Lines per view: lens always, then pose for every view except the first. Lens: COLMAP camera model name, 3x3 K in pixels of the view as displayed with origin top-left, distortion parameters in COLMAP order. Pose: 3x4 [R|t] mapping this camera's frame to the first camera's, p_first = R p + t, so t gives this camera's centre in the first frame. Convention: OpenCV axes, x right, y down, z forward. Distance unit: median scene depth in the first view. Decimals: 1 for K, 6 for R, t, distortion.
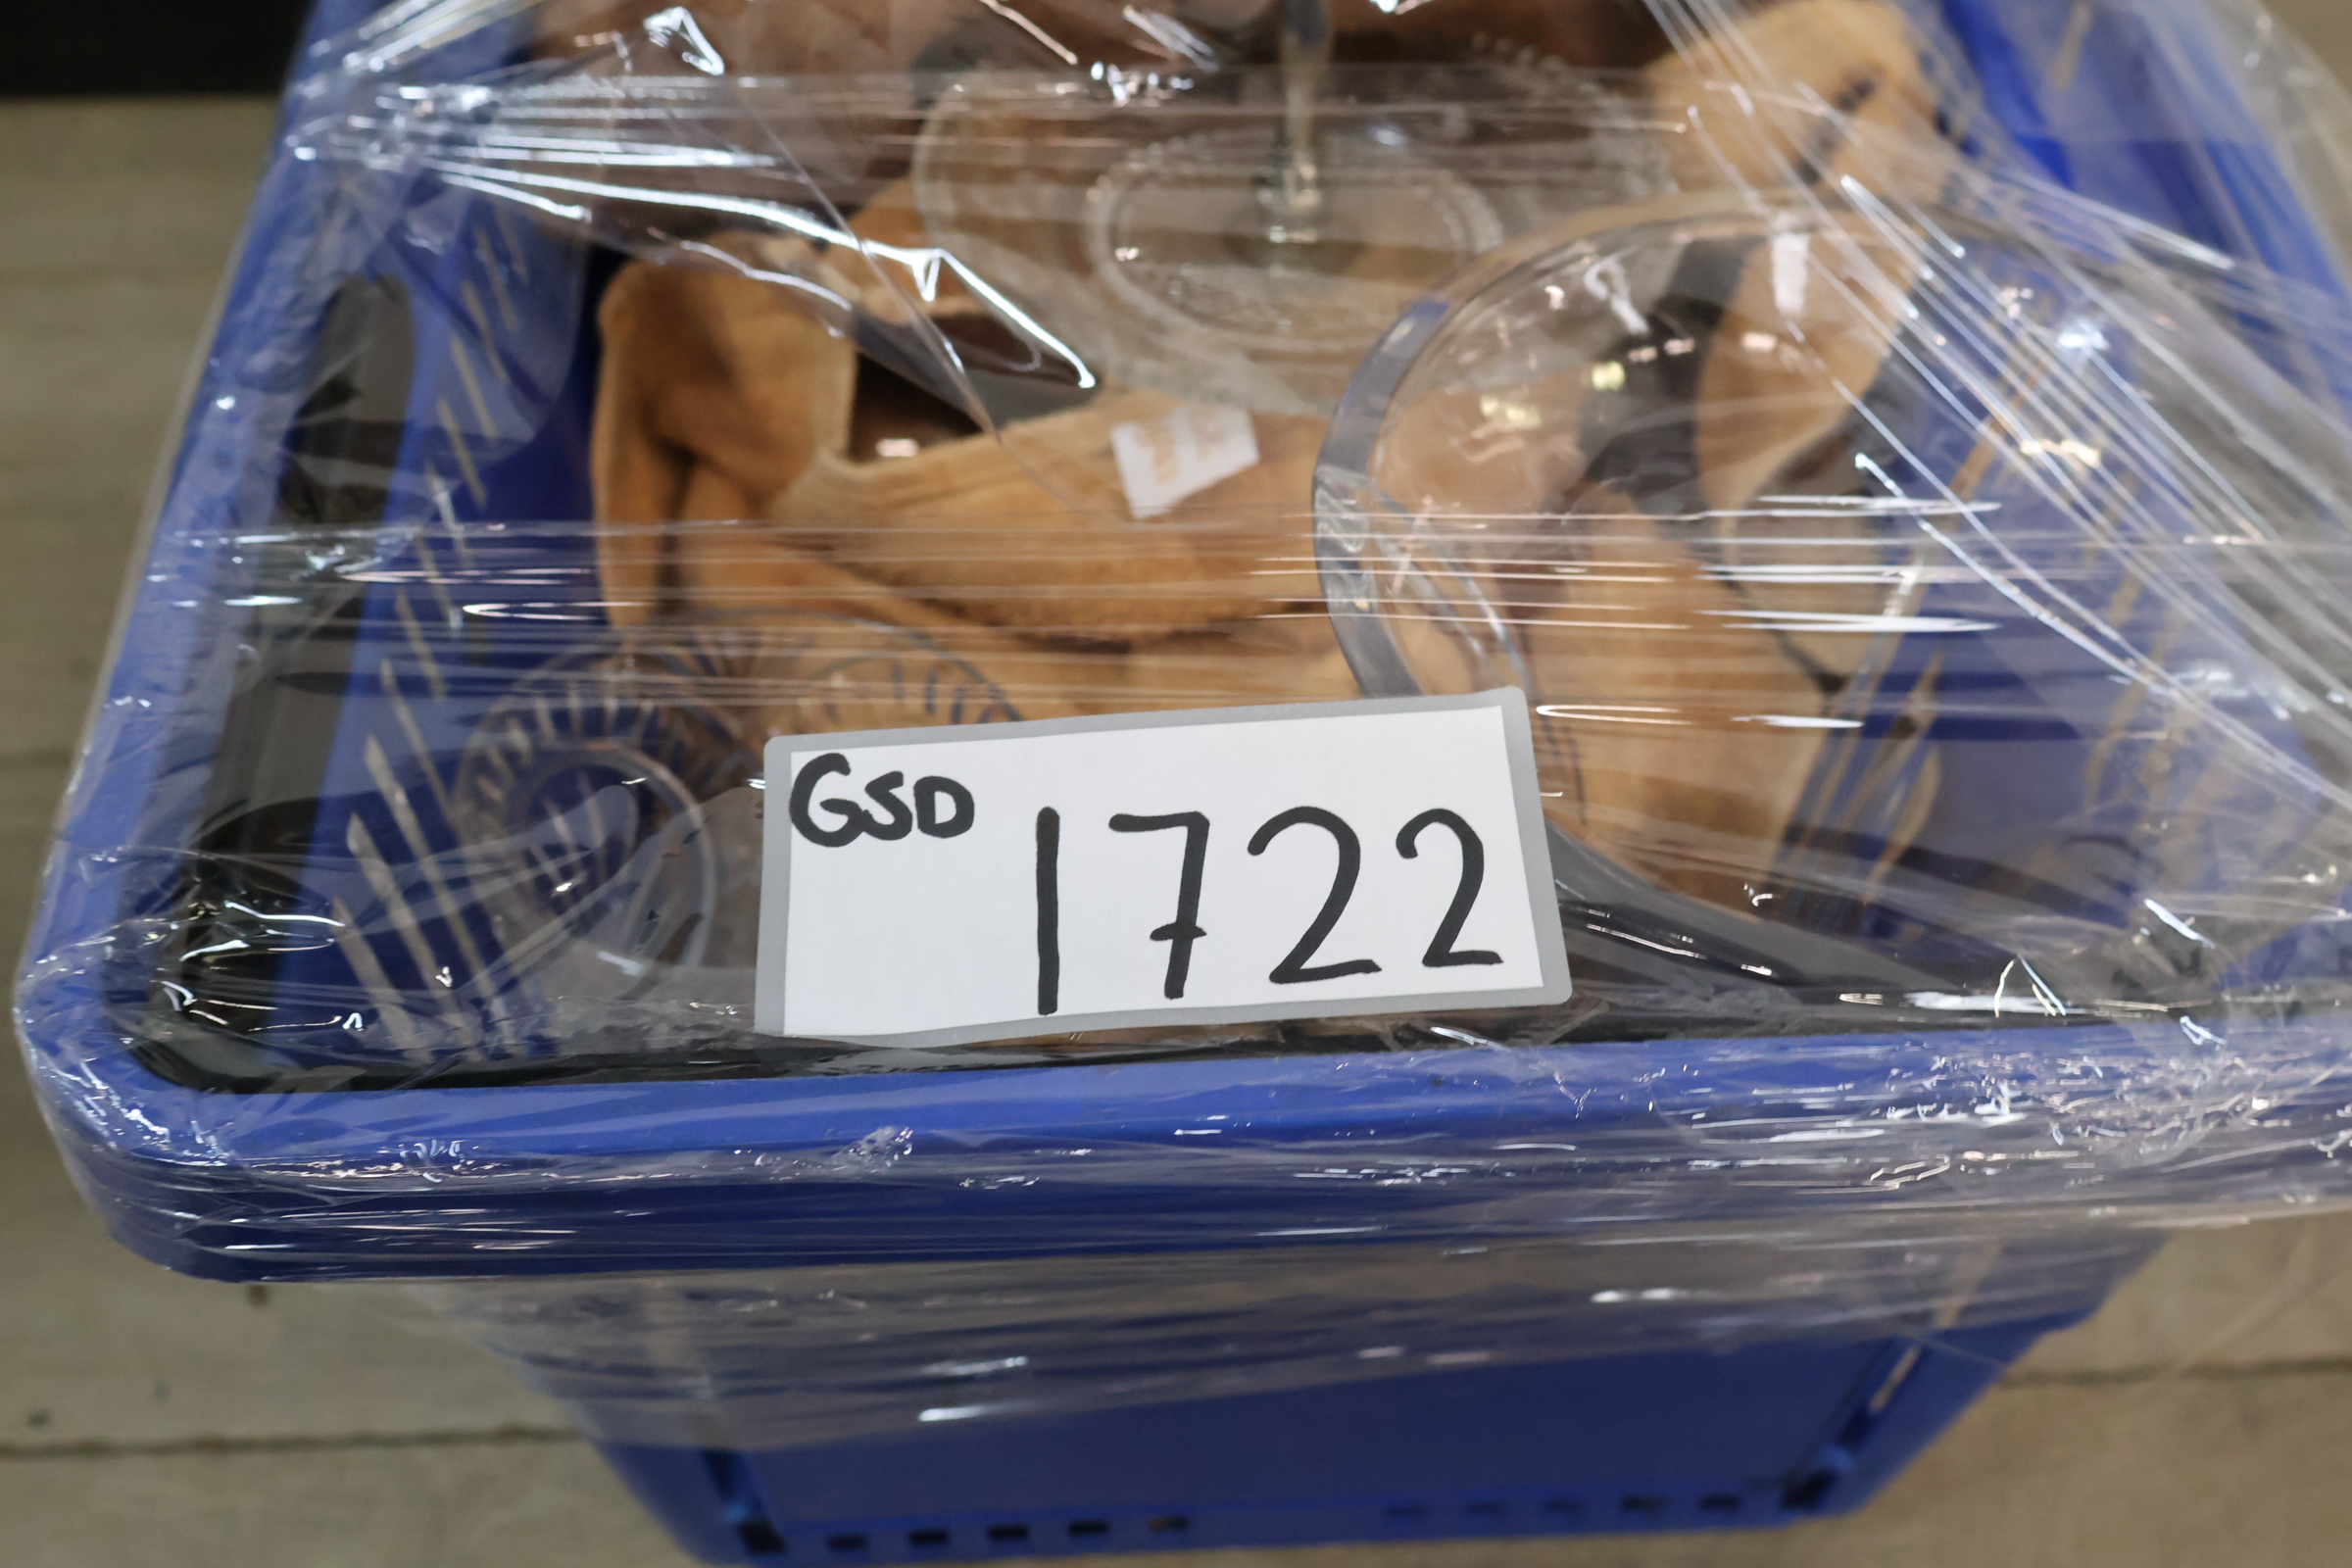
lens RADIAL K [[2510.9, 0, 1176.0], [0, 2510.9, 784.0], [0, 0, 1]] dist [0.005063, -0.006008]
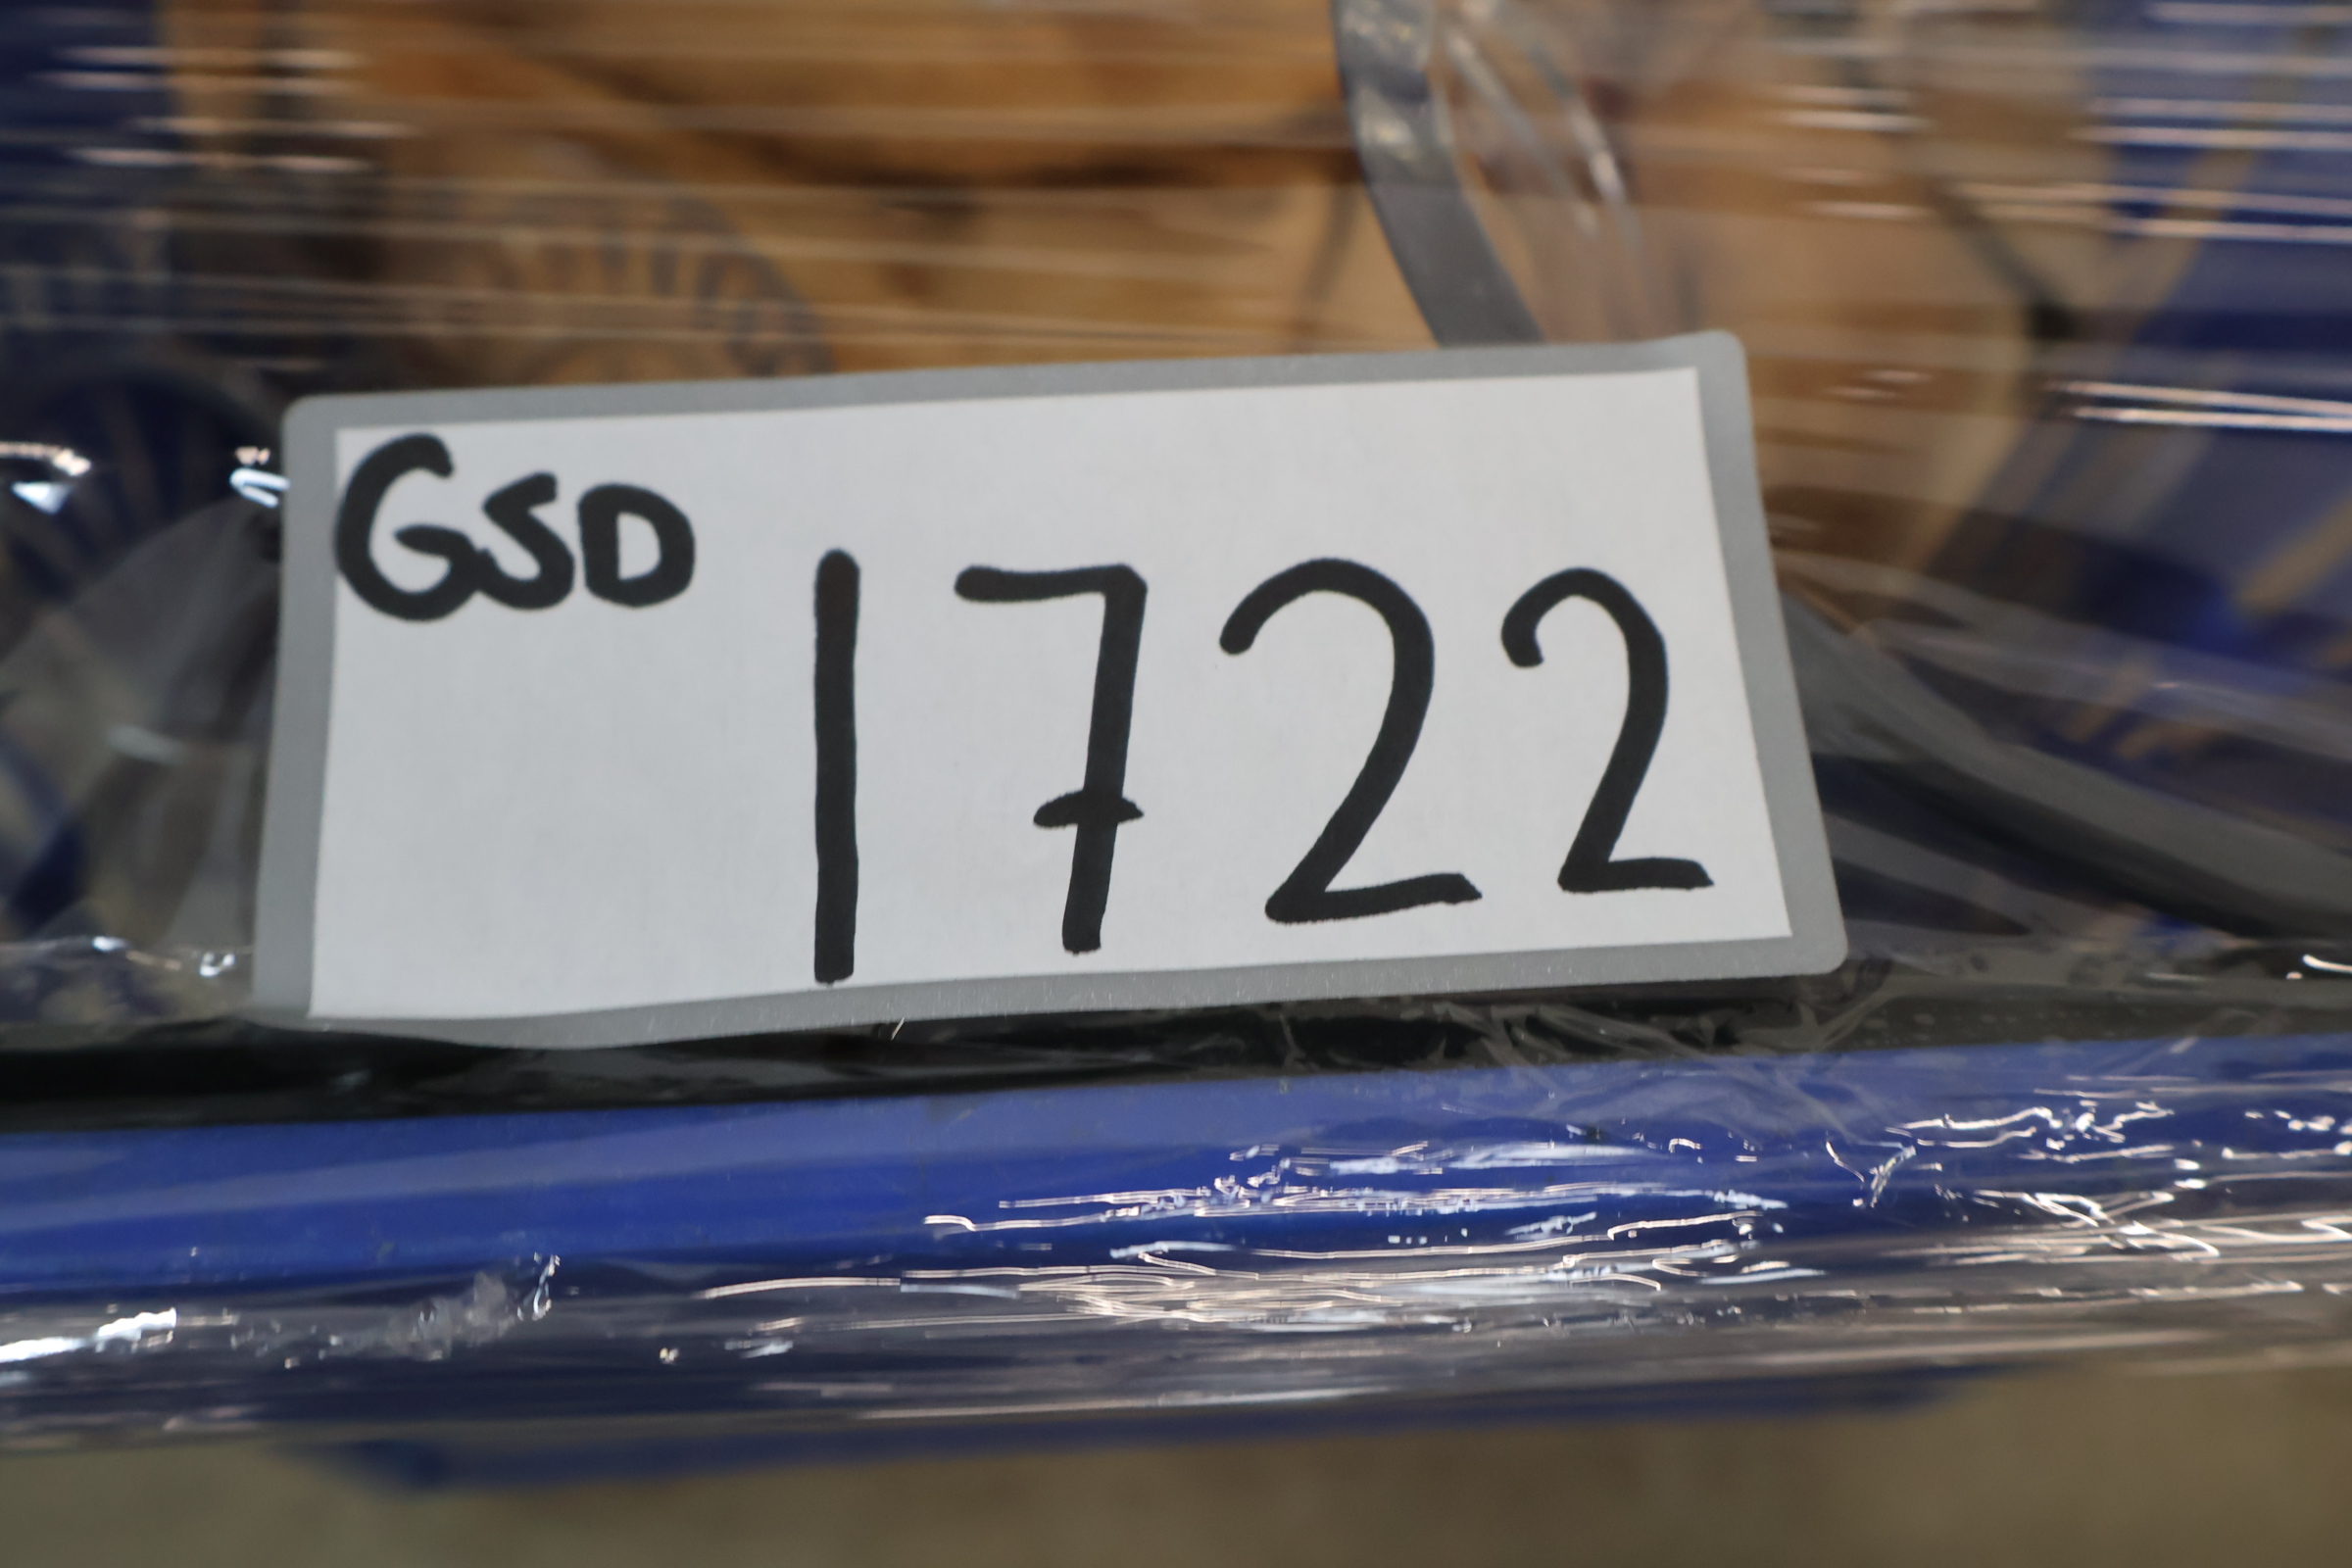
lens RADIAL K [[2510.9, 0, 1176.0], [0, 2510.9, 784.0], [0, 0, 1]] dist [0.005063, -0.006008]
pose [[0.997553, 0.009742, 0.069227, -0.016722], [-0.022752, 0.981573, 0.189728, -0.044420], [-0.066104, -0.190838, 0.979393, 0.482469]]
